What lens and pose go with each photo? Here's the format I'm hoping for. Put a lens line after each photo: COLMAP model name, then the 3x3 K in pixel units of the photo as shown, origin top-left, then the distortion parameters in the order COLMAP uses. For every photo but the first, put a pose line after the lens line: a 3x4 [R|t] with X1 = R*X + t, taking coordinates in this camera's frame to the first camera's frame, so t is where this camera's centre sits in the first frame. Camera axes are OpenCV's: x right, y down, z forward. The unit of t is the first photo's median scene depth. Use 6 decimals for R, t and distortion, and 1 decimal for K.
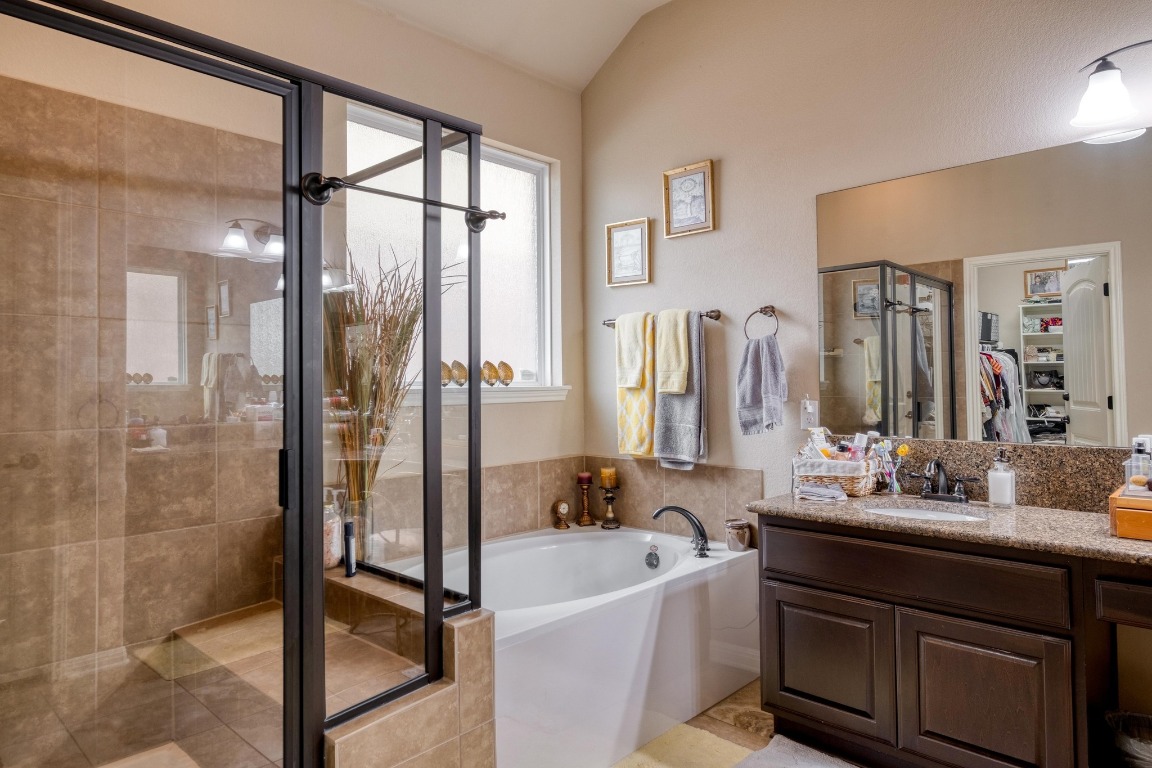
lens RADIAL K [[699.5, 0, 577.6], [0, 699.5, 381.6], [0, 0, 1]] dist [-0.000613, -0.000110]
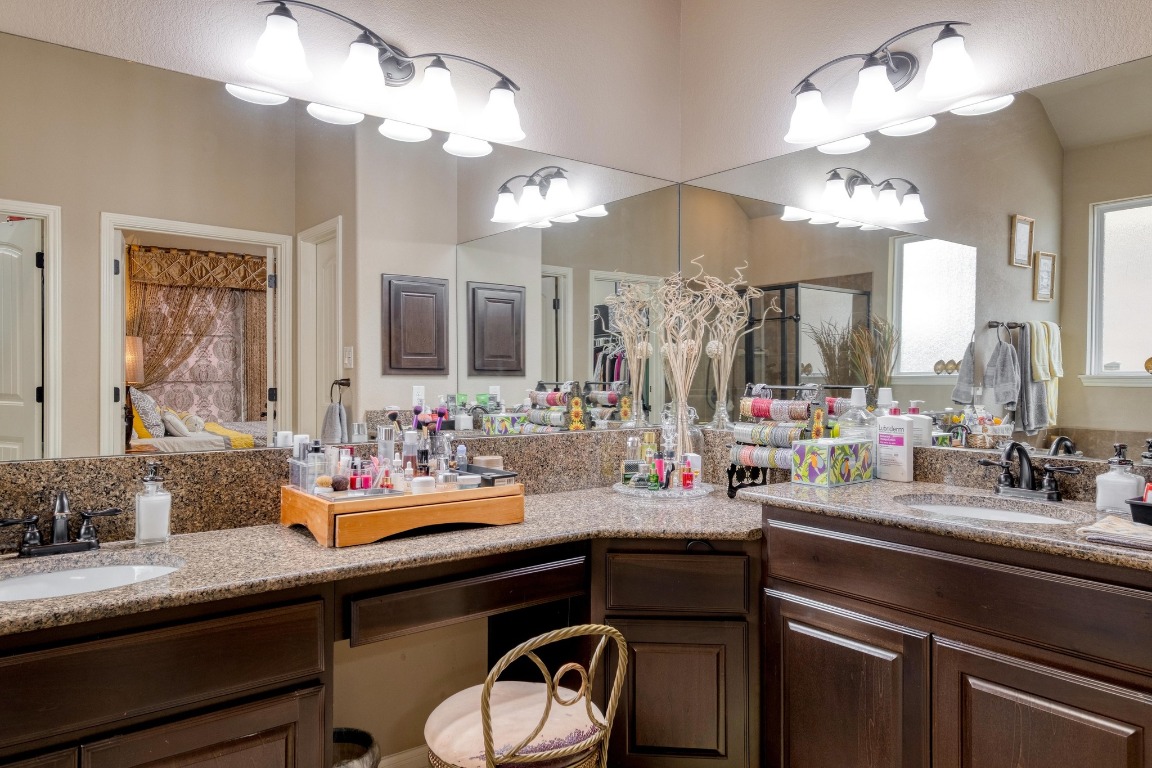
lens RADIAL K [[765.8, 0, 577.5], [0, 765.8, 382.6], [0, 0, 1]] dist [0.007407, 0.000857]
pose [[0.141615, -0.004343, 0.989912, -0.126064], [-0.014513, 0.999874, 0.006463, -0.000245], [-0.989815, -0.015282, 0.141534, 0.448009]]
